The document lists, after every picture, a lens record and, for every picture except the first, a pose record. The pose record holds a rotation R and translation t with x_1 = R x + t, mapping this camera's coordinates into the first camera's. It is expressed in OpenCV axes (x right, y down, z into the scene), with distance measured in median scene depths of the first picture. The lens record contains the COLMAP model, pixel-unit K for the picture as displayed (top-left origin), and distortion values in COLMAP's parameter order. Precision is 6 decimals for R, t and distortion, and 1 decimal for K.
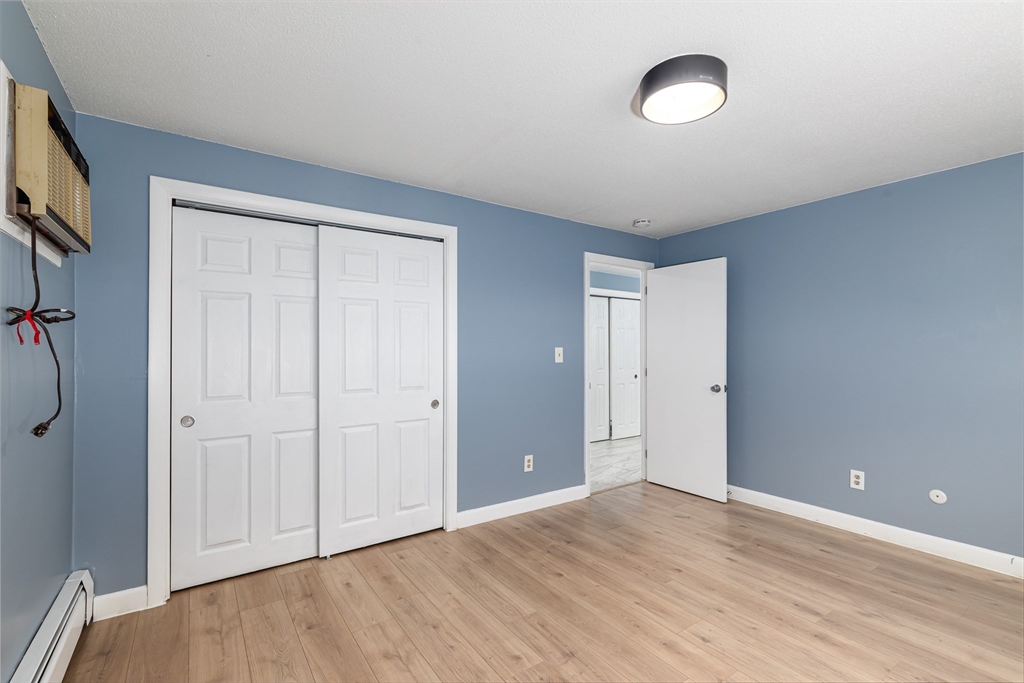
lens RADIAL K [[478.8, 0, 512.3], [0, 478.8, 347.9], [0, 0, 1]] dist [0.002713, -0.000056]
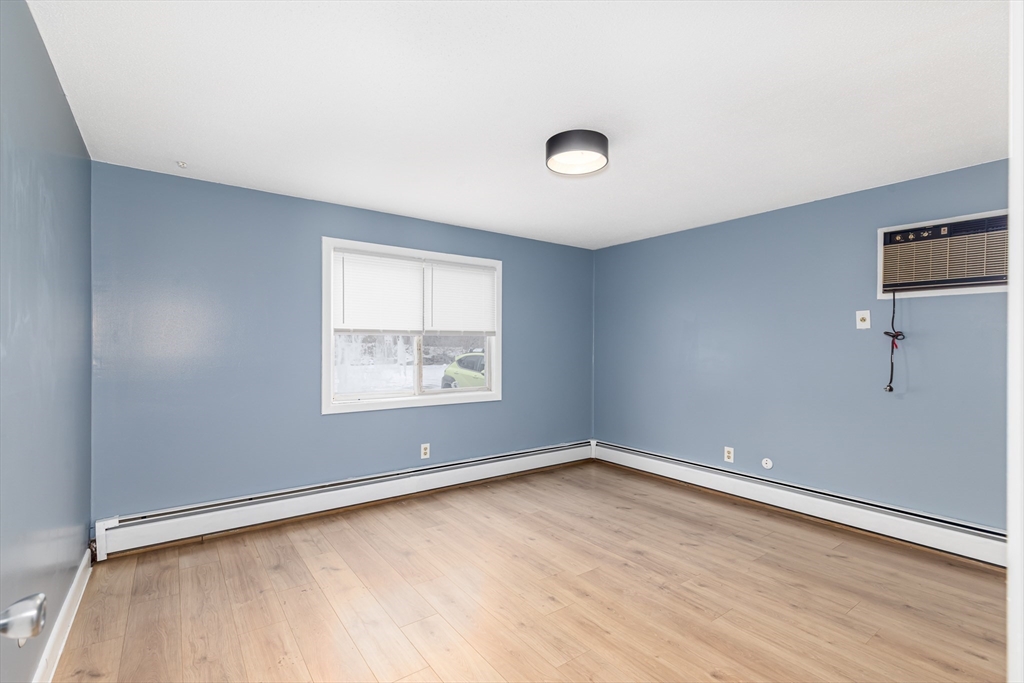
lens RADIAL K [[478.8, 0, 513.2], [0, 478.8, 347.0], [0, 0, 1]] dist [0.002713, -0.000056]
pose [[-0.999694, -0.005849, -0.024027, 0.498407], [-0.005579, 0.999921, -0.011282, 0.010294], [0.024091, -0.011145, -0.999648, 2.046382]]
